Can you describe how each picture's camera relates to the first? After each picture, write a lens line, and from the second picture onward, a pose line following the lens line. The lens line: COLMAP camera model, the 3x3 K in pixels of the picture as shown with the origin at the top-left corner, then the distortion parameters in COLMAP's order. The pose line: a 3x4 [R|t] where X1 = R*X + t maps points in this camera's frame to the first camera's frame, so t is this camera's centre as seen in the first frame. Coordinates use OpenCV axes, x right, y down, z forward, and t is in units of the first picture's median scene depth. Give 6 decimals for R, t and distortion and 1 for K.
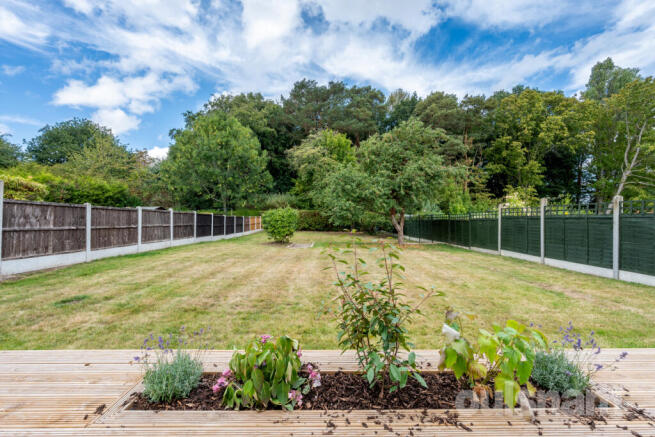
lens RADIAL K [[254.9, 0, 325.8], [0, 254.9, 216.8], [0, 0, 1]] dist [-0.002863, -0.001242]
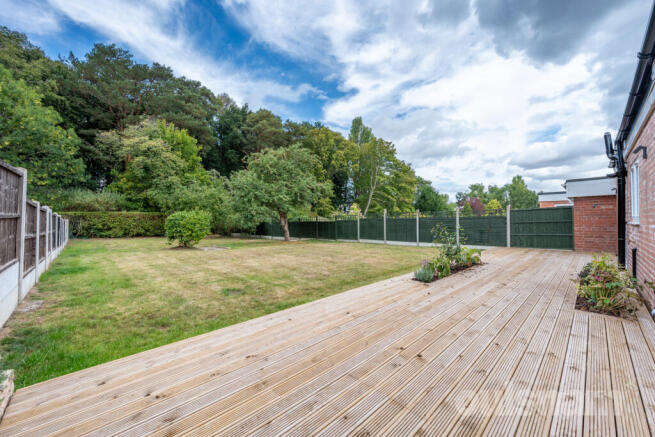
lens RADIAL K [[254.9, 0, 326.2], [0, 254.9, 218.2], [0, 0, 1]] dist [-0.002863, -0.001242]
pose [[0.729759, 0.000778, 0.683704, -0.176406], [0.003720, 0.999980, -0.005108, 0.000545], [-0.683694, 0.006271, 0.729742, -0.016588]]
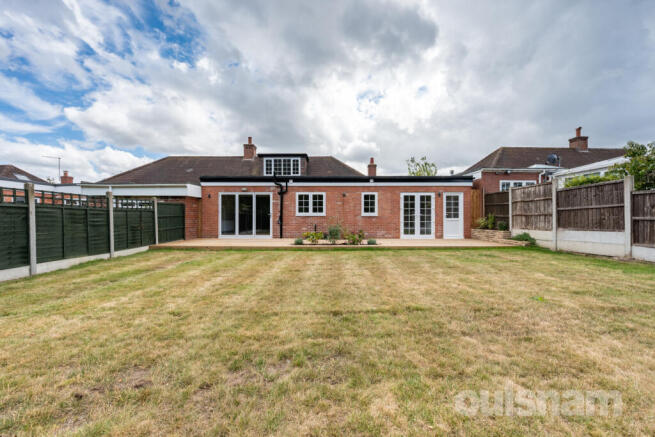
lens RADIAL K [[254.9, 0, 327.7], [0, 254.9, 219.8], [0, 0, 1]] dist [-0.002863, -0.001242]
pose [[-0.999958, 0.006165, -0.006820, 0.017574], [0.006155, 0.999980, 0.001487, 0.009558], [0.006829, 0.001445, -0.999976, 0.339789]]
